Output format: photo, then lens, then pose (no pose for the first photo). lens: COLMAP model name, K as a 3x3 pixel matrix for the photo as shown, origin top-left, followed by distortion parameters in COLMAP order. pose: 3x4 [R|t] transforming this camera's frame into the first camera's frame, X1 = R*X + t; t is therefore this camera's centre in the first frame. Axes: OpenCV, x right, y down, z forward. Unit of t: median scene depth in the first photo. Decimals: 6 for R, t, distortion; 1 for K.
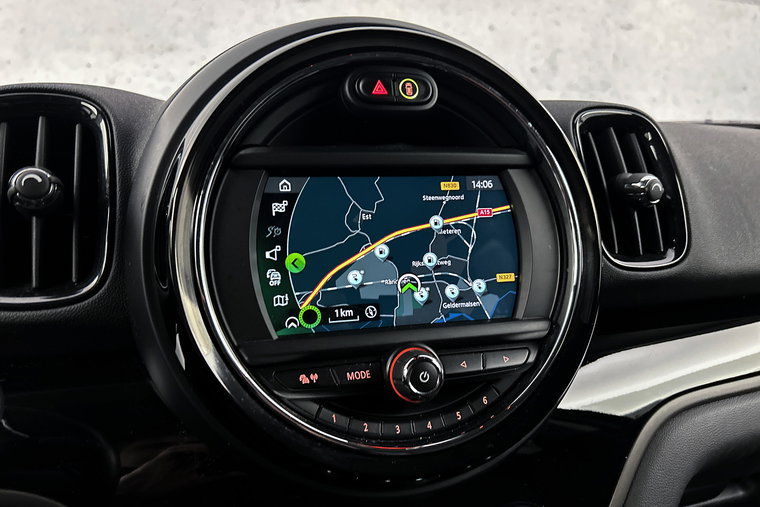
lens RADIAL K [[575.9, 0, 379.0], [0, 575.9, 254.8], [0, 0, 1]] dist [0.067053, -0.074027]
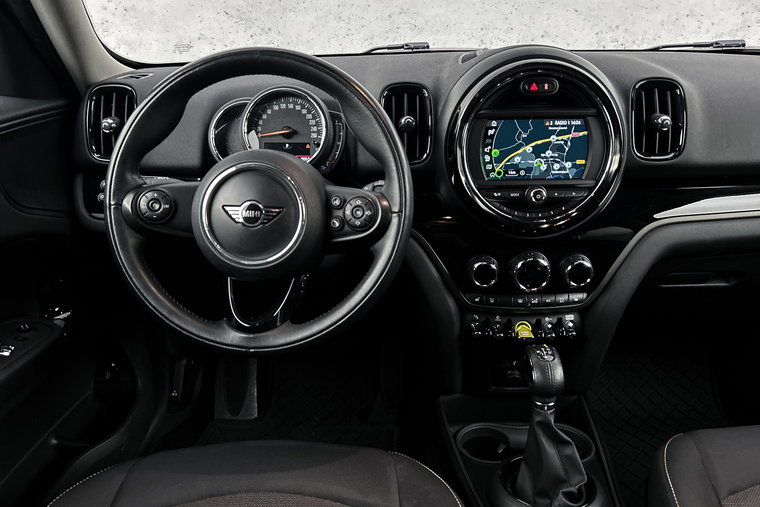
lens RADIAL K [[575.9, 0, 376.3], [0, 575.9, 255.3], [0, 0, 1]] dist [0.067053, -0.074027]
pose [[0.950885, 0.102417, -0.292110, 0.164437], [-0.029144, 0.969108, 0.244909, -0.167399], [0.308169, -0.224367, 0.924495, -1.773906]]
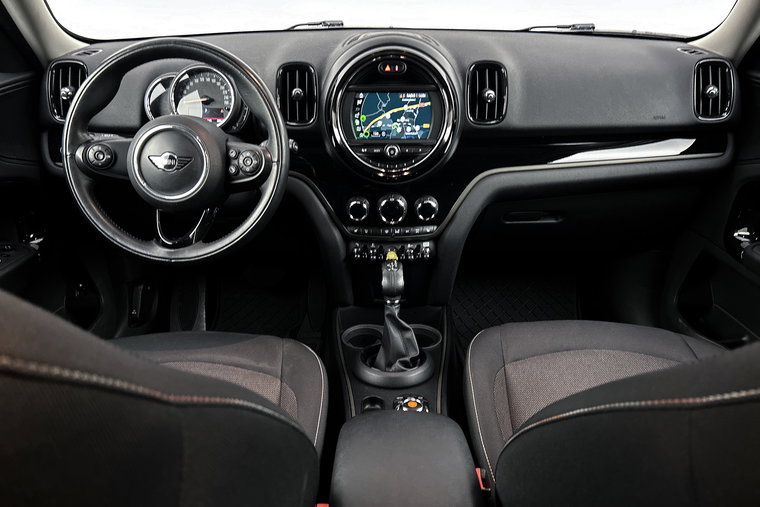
lens RADIAL K [[575.9, 0, 377.3], [0, 575.9, 261.0], [0, 0, 1]] dist [0.067053, -0.074027]
pose [[0.957238, 0.126246, -0.260303, 0.973425], [-0.037620, 0.946441, 0.320678, -0.298775], [0.286846, -0.297172, 0.910718, -2.486916]]
